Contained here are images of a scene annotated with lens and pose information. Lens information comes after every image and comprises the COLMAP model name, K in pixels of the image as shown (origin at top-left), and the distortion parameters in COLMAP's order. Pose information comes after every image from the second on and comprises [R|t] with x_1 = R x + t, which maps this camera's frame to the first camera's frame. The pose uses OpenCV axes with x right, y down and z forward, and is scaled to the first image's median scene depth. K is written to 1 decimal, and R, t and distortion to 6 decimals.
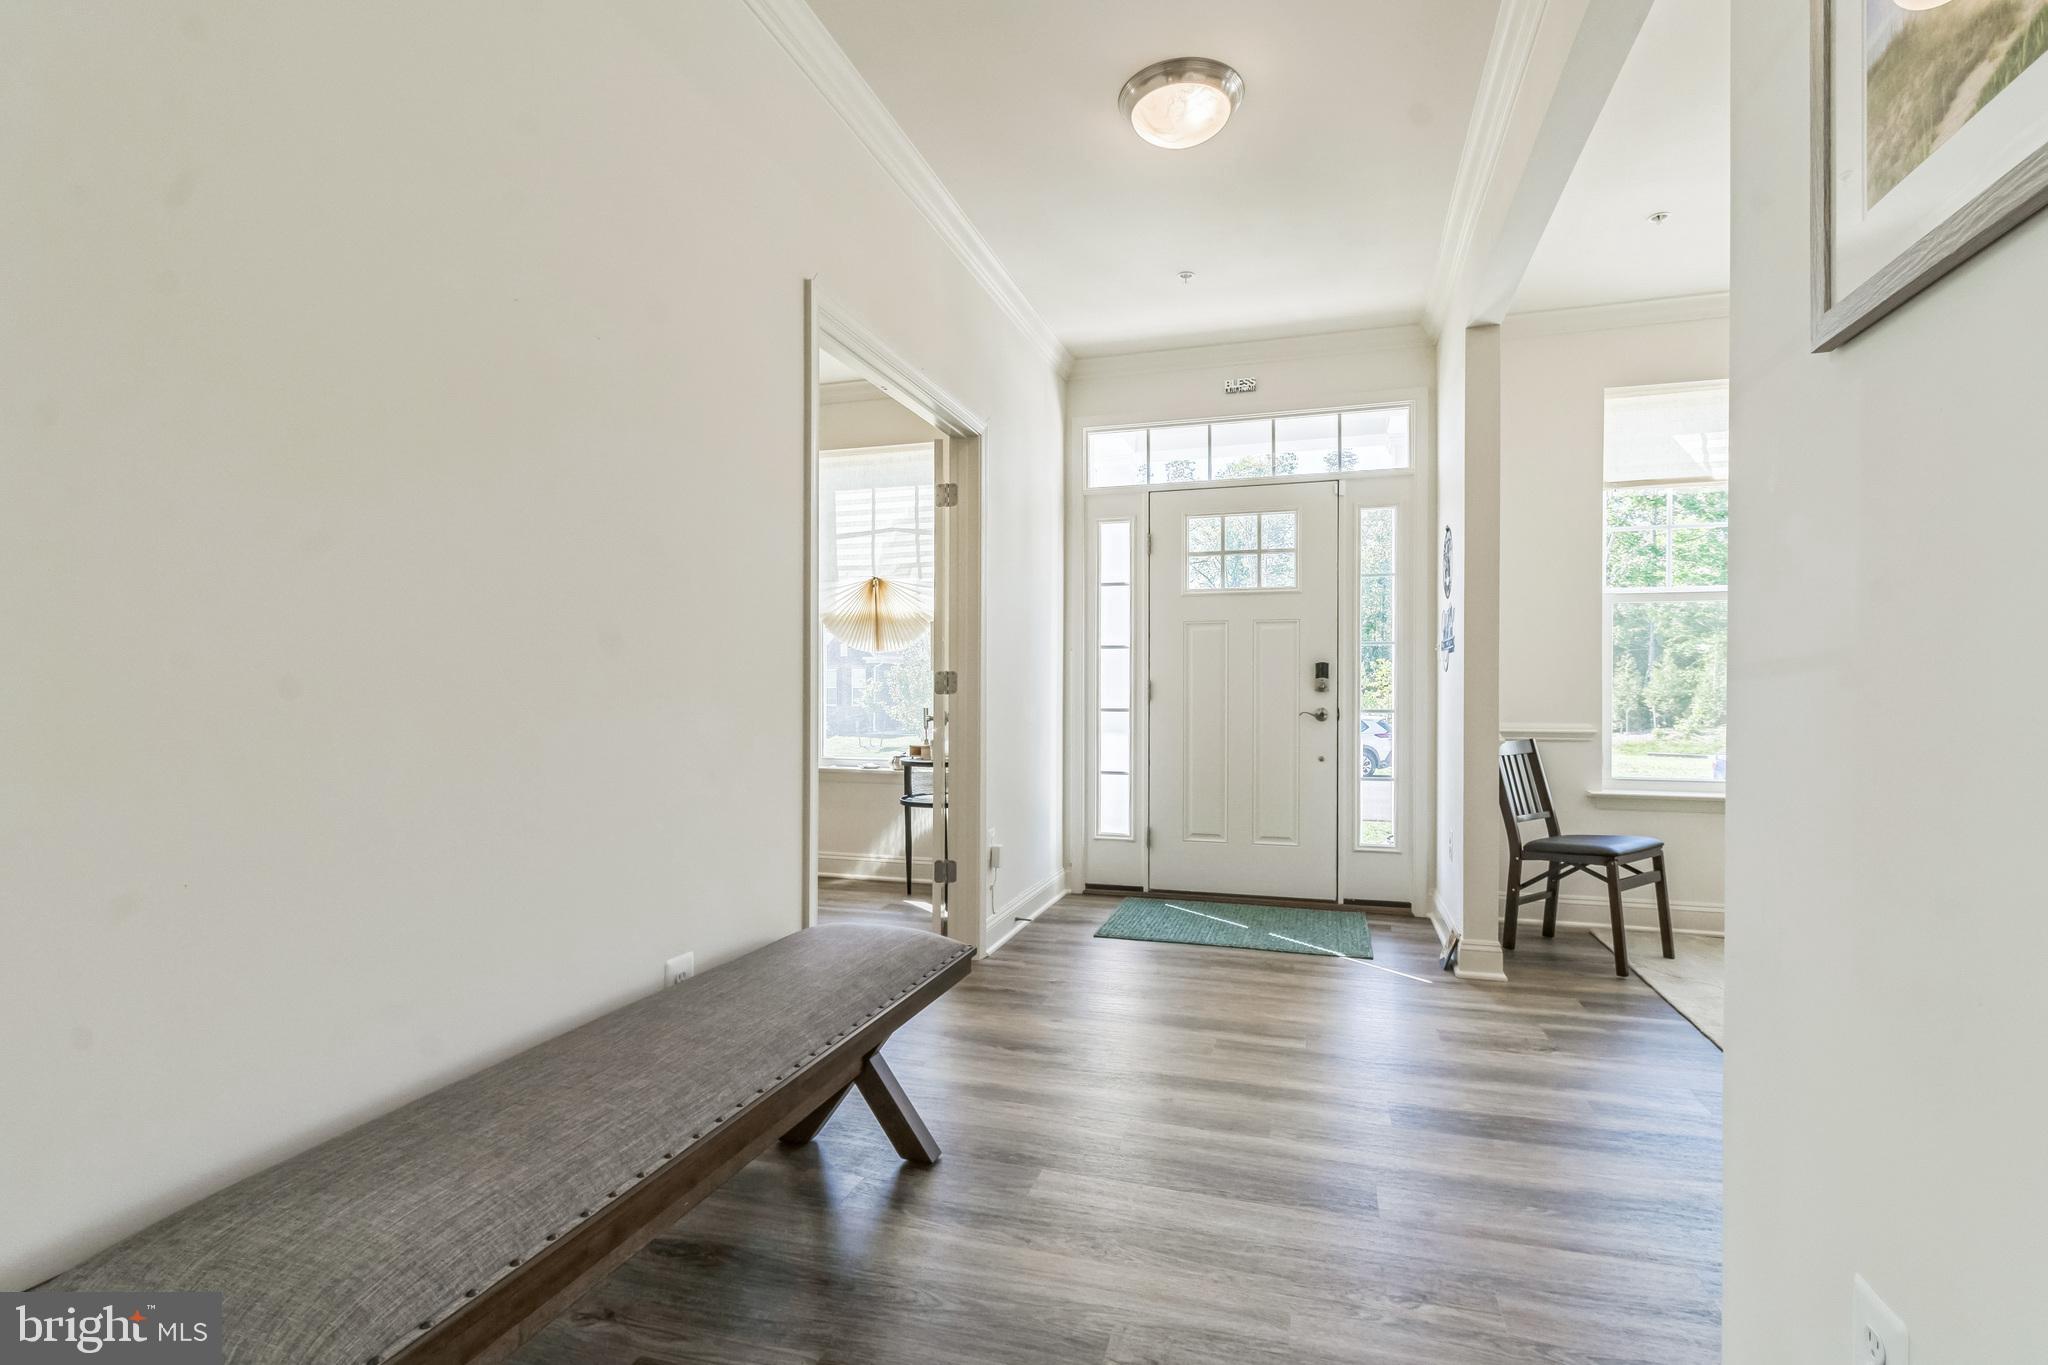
lens RADIAL K [[945.6, 0, 1033.1], [0, 945.6, 691.3], [0, 0, 1]] dist [0.035982, -0.000011]
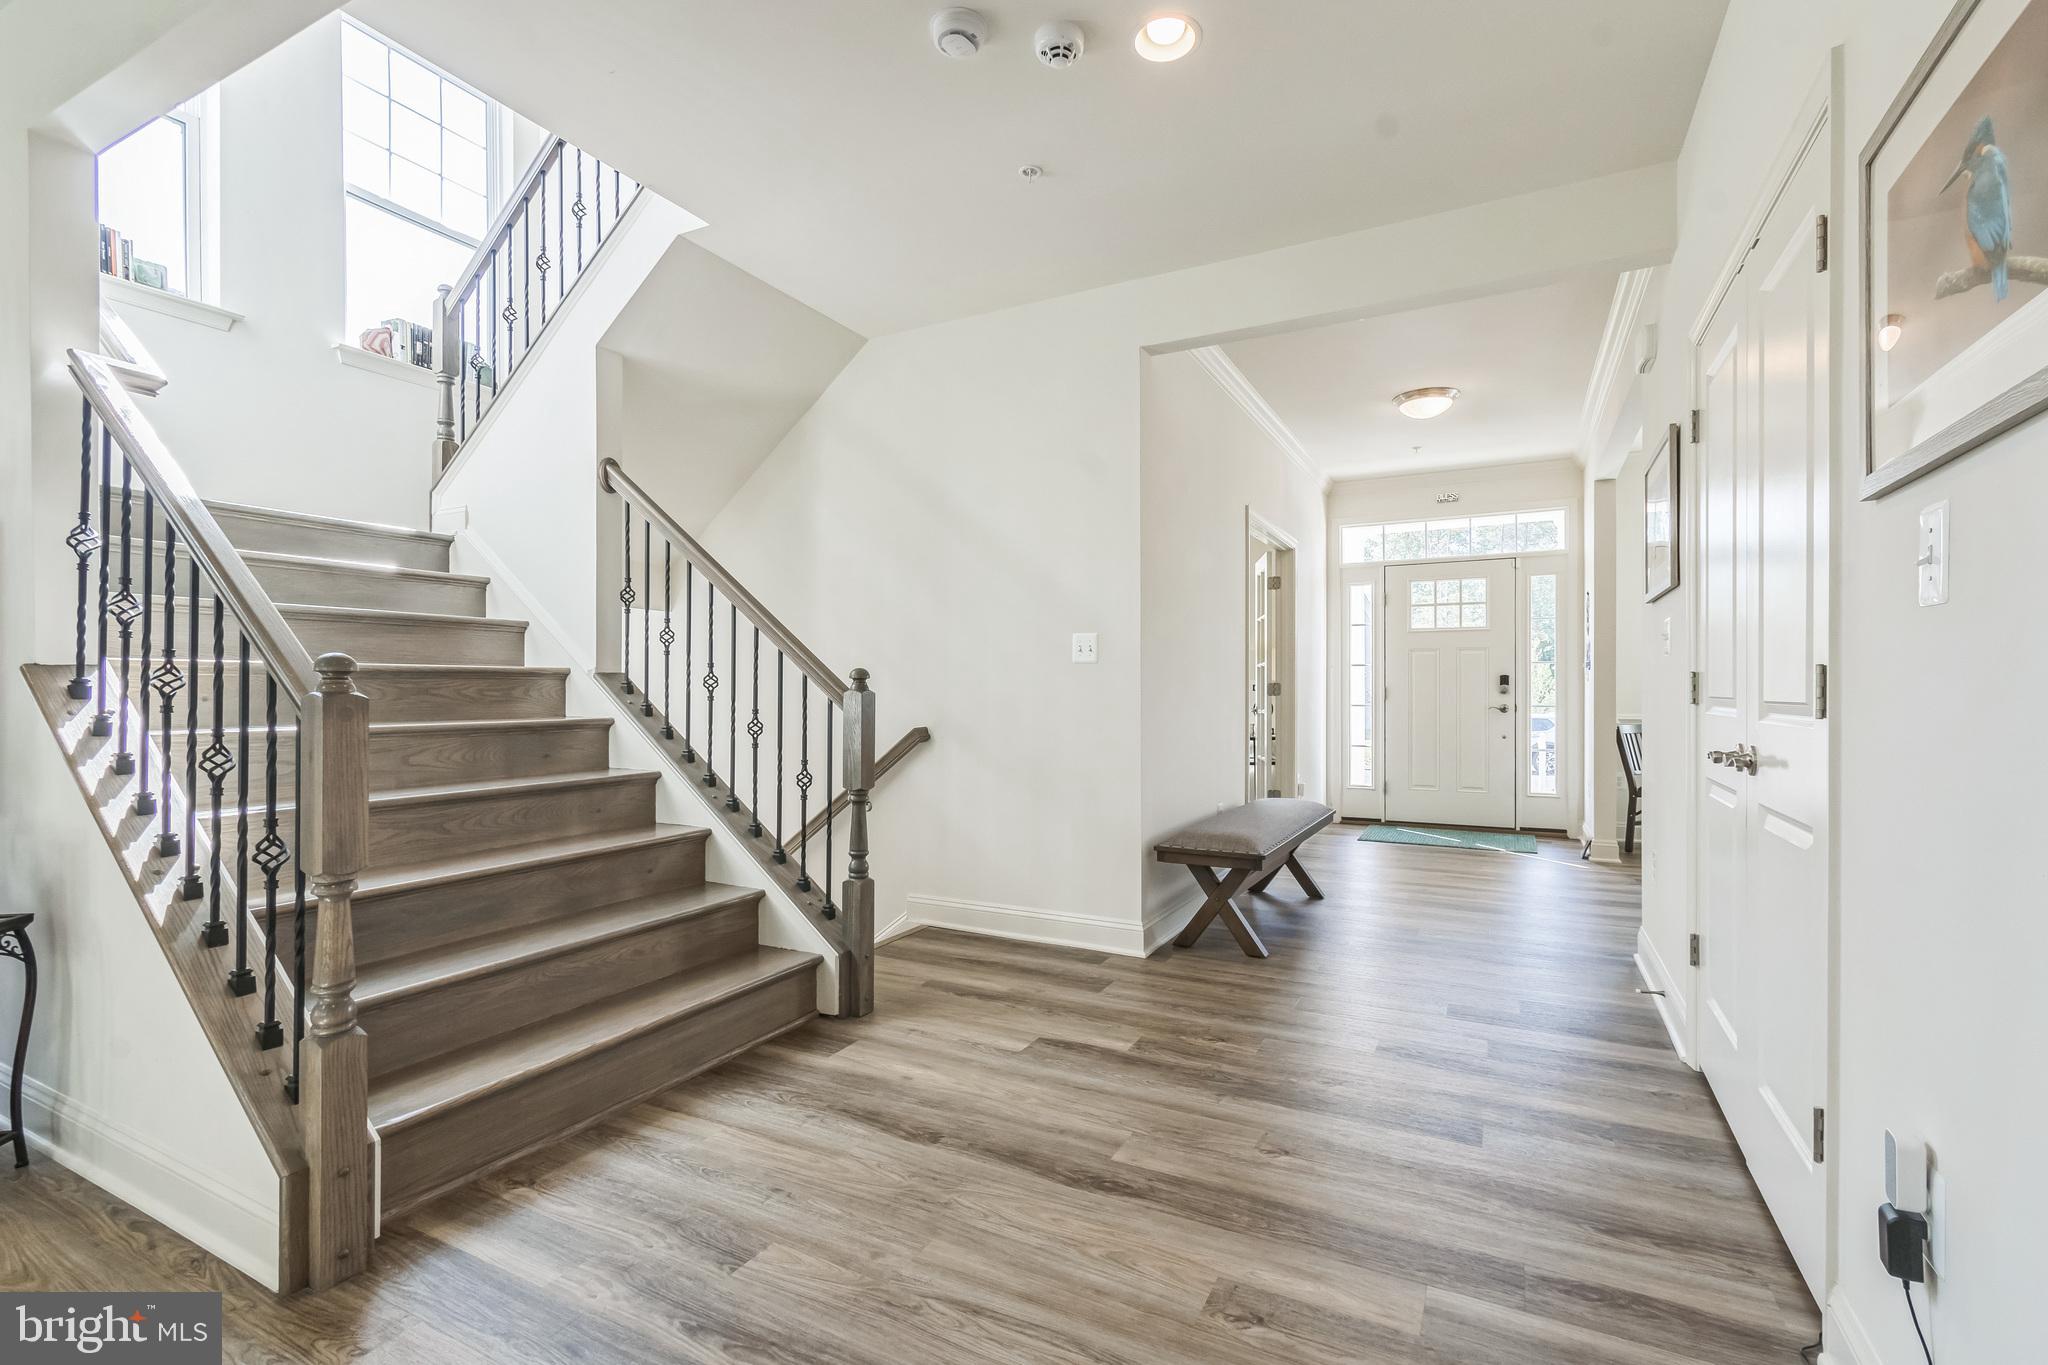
lens RADIAL K [[945.6, 0, 1033.1], [0, 945.6, 691.3], [0, 0, 1]] dist [0.035982, -0.000011]
pose [[0.985994, -0.003130, -0.166749, -0.199410], [0.003210, 0.999995, 0.000209, -0.006368], [0.166748, -0.000742, 0.985999, -0.680149]]
